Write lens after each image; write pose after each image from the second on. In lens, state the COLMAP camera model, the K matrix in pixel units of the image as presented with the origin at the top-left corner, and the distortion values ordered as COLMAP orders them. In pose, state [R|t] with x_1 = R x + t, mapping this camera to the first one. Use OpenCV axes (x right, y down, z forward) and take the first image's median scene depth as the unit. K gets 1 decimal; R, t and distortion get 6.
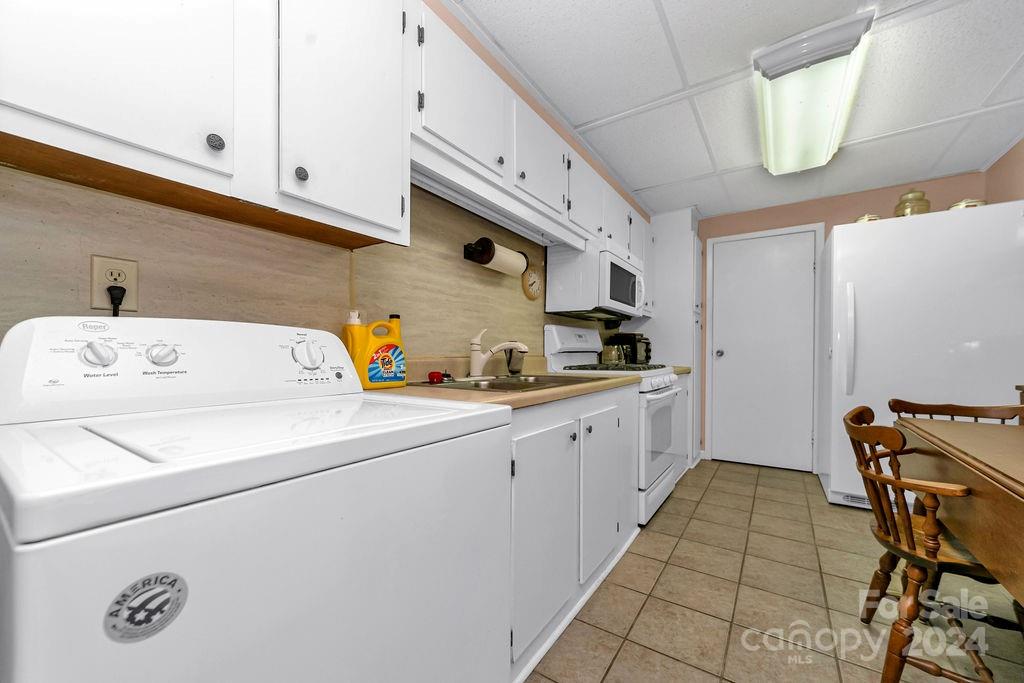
lens RADIAL K [[393.8, 0, 509.9], [0, 393.8, 355.6], [0, 0, 1]] dist [-0.016493, 0.007674]
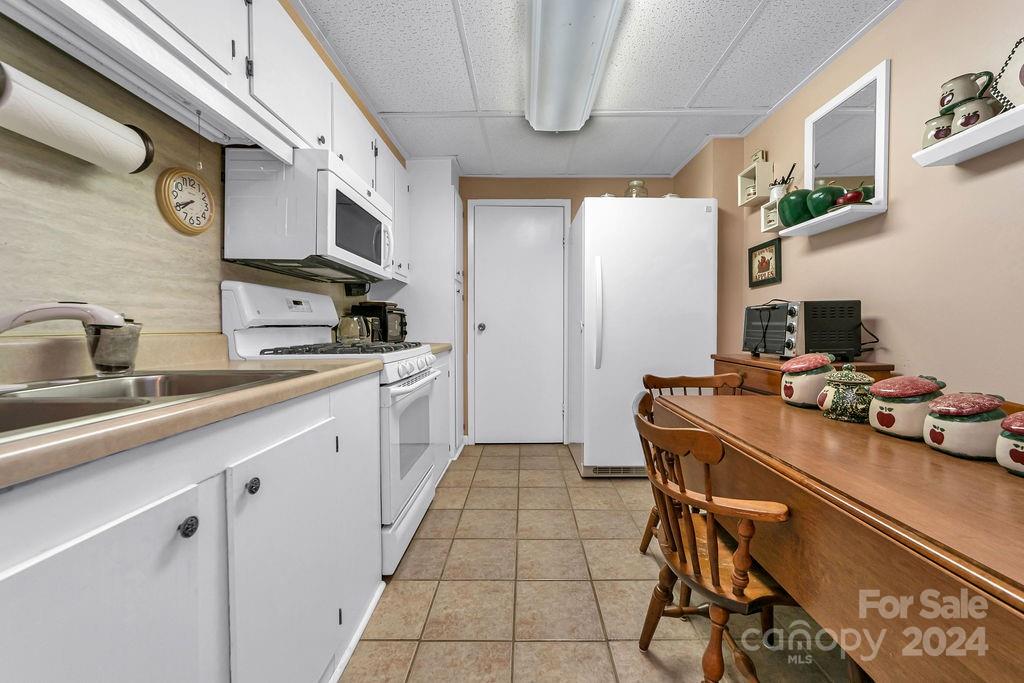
lens RADIAL K [[409.9, 0, 512.0], [0, 409.9, 341.5], [0, 0, 1]] dist [-0.000233, 0.000030]
pose [[0.841830, -0.021827, 0.539301, 0.118042], [0.006826, 0.999533, 0.029800, -0.001656], [-0.539699, -0.021405, 0.841586, 0.236944]]
